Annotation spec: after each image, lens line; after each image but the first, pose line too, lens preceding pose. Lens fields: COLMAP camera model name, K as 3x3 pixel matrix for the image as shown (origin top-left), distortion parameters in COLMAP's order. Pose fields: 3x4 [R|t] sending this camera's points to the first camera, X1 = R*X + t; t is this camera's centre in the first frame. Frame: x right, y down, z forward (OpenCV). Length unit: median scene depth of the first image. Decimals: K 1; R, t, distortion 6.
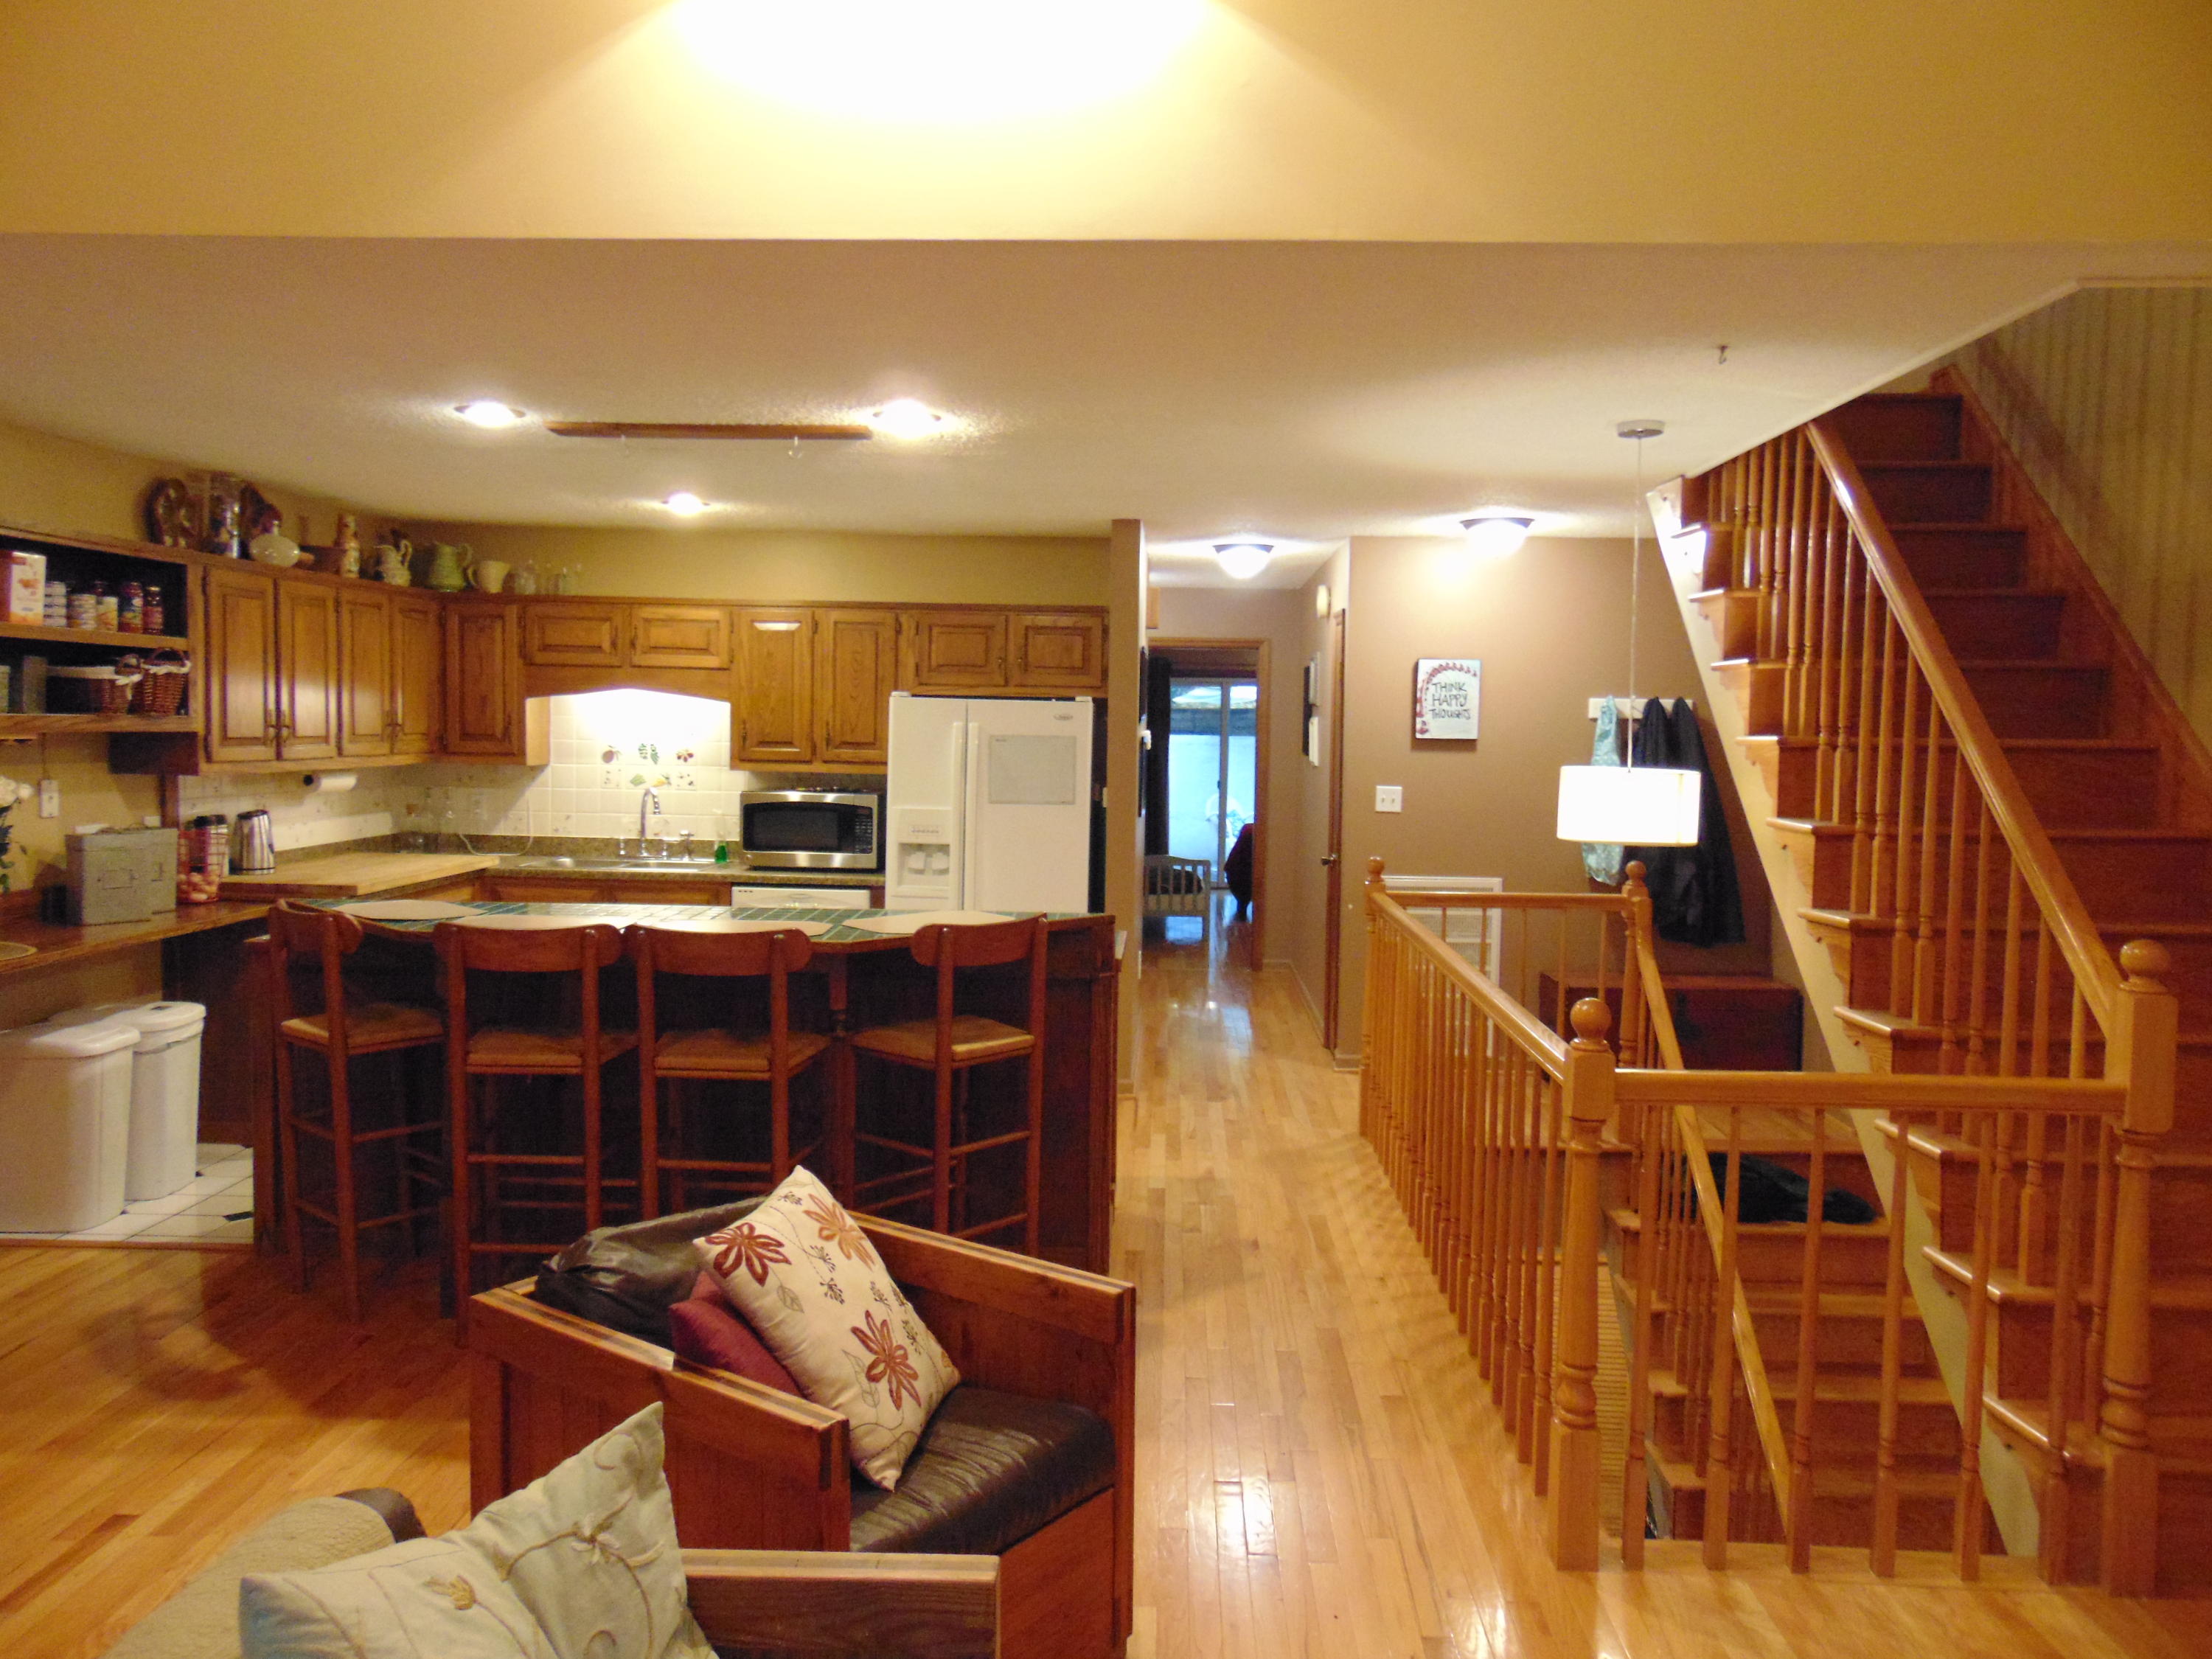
lens RADIAL K [[1660.3, 0, 1102.9], [0, 1660.3, 821.8], [0, 0, 1]] dist [-0.034220, 0.071663]
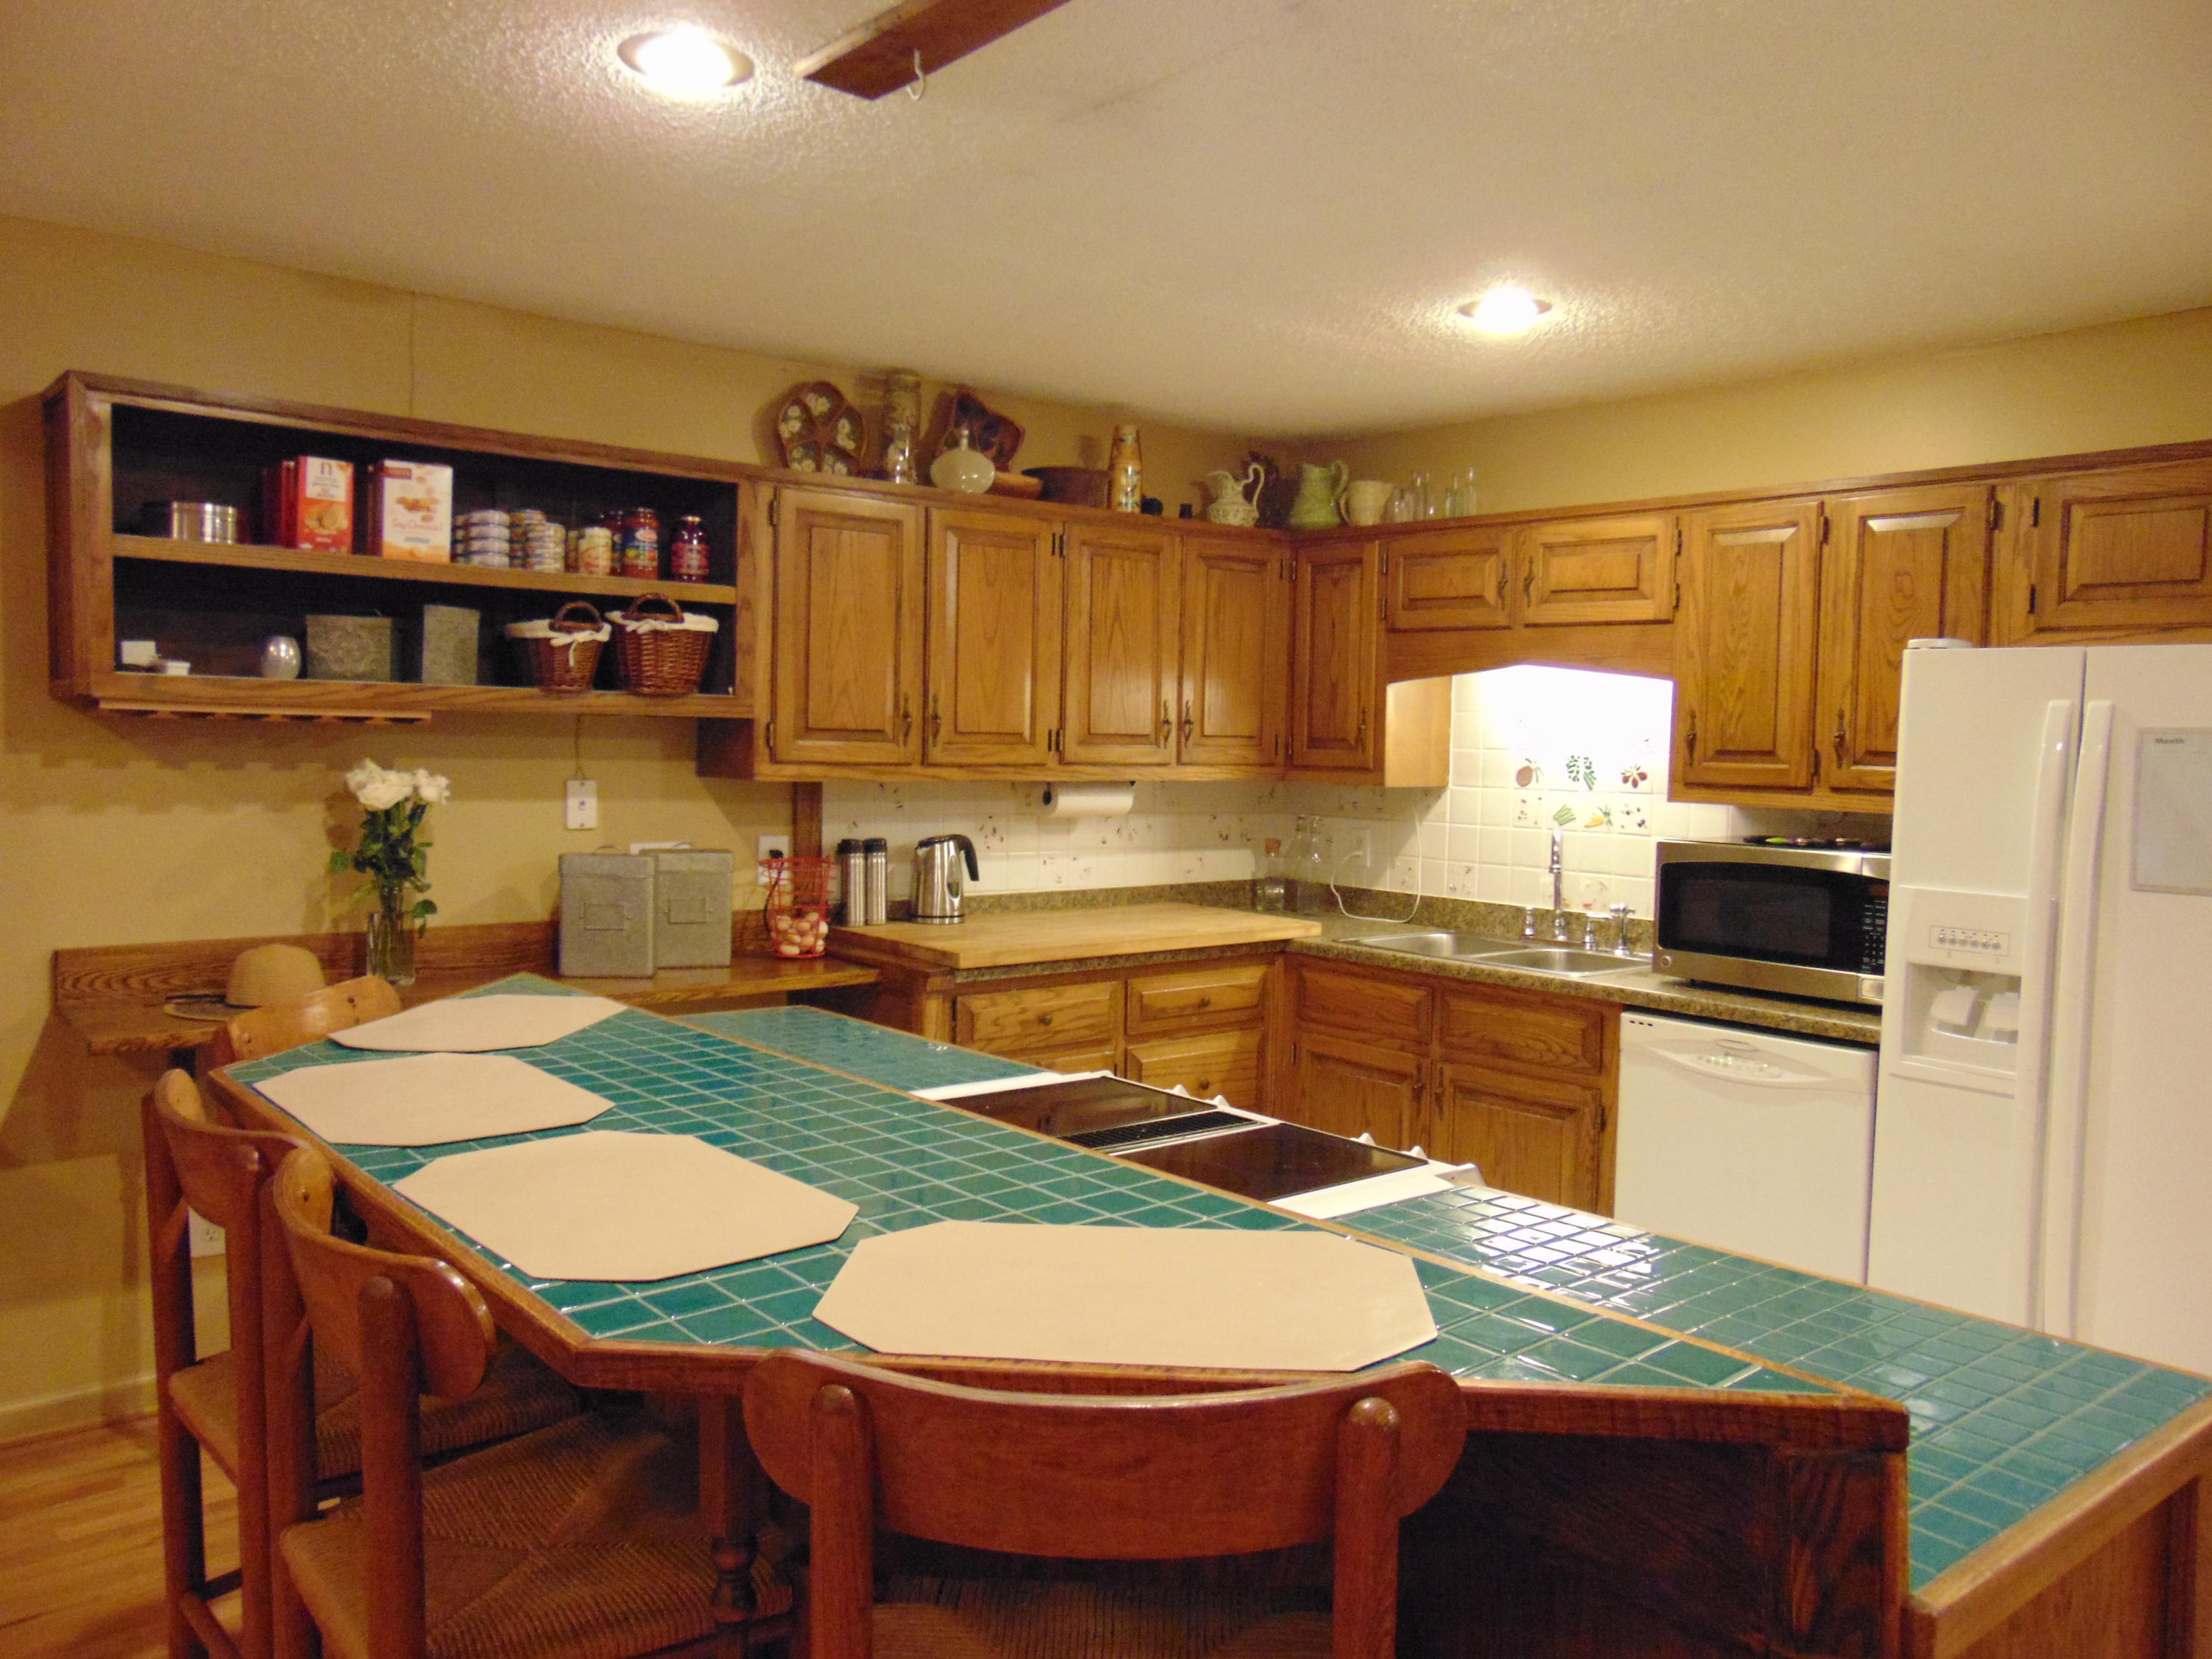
lens RADIAL K [[1660.3, 0, 1103.3], [0, 1660.3, 825.0], [0, 0, 1]] dist [-0.034220, 0.071663]
pose [[0.667152, 0.034749, -0.744110, 0.065044], [-0.054248, 0.998525, -0.002007, -0.011805], [0.742944, 0.041706, 0.668054, 0.485751]]
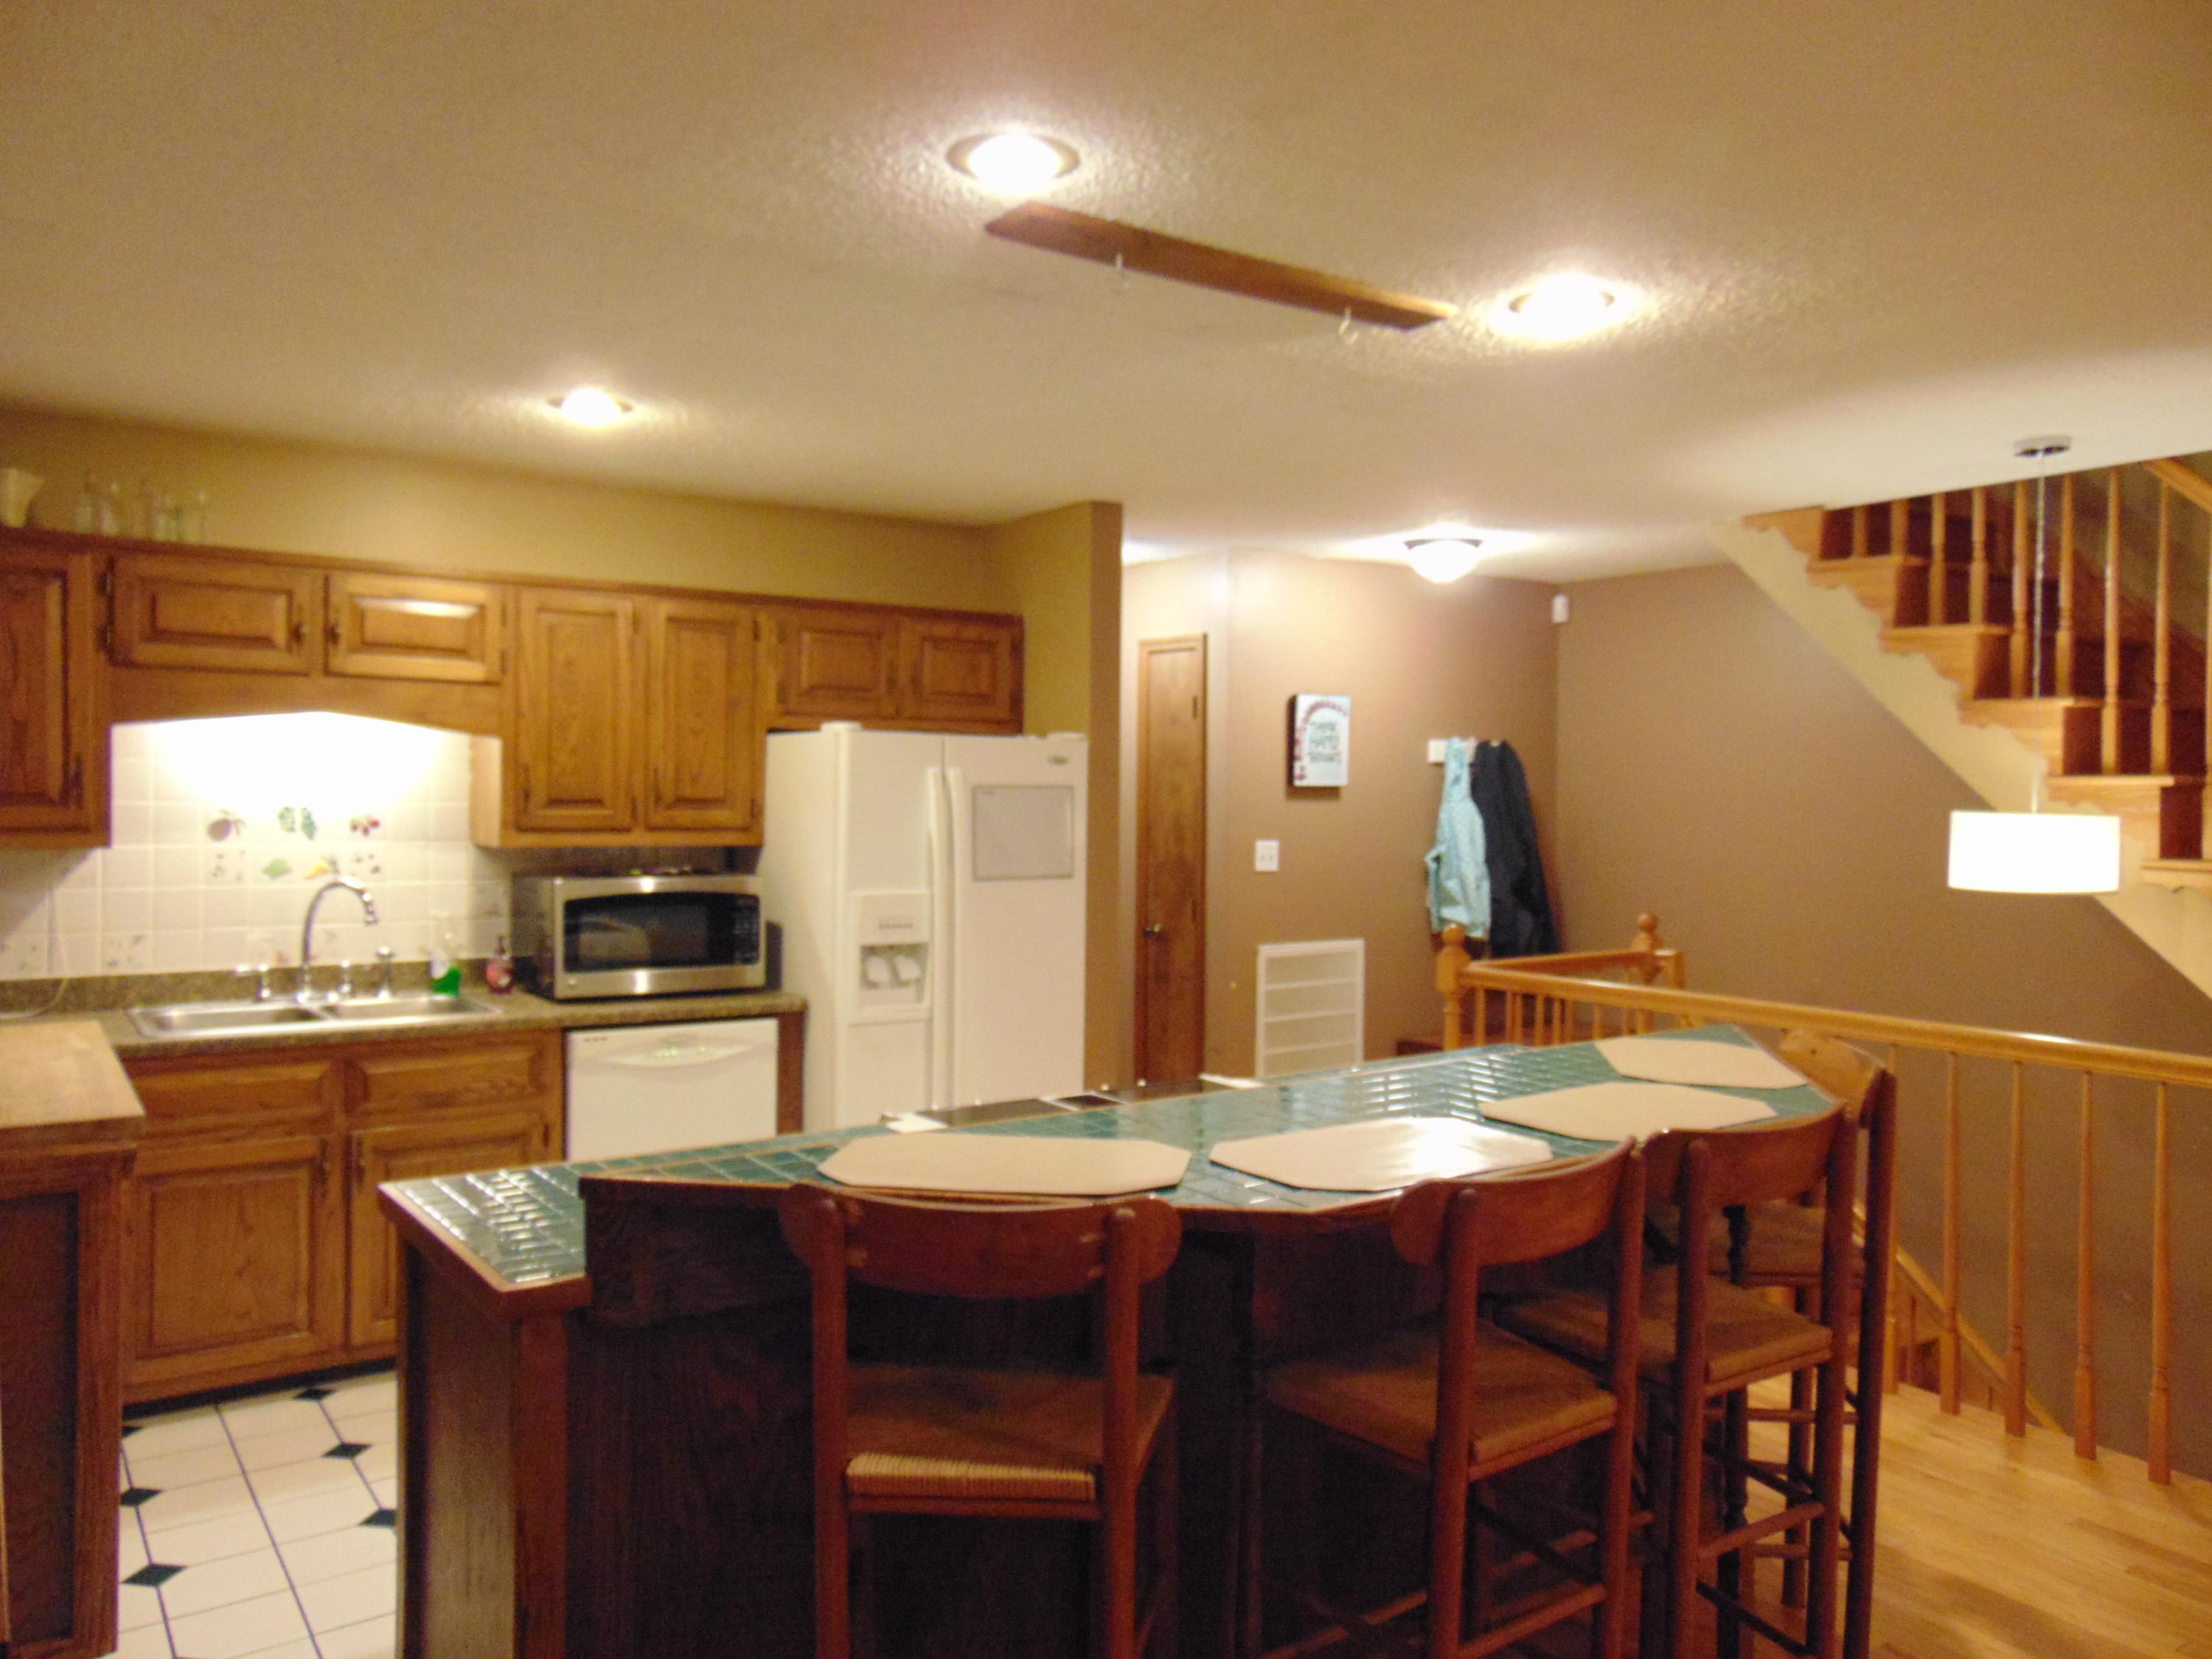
lens RADIAL K [[1660.3, 0, 1103.9], [0, 1660.3, 820.5], [0, 0, 1]] dist [-0.034220, 0.071663]
pose [[0.799381, -0.021479, 0.600440, -0.417916], [0.039814, 0.999058, -0.017268, -0.021175], [-0.599503, 0.037710, 0.799483, 0.369491]]
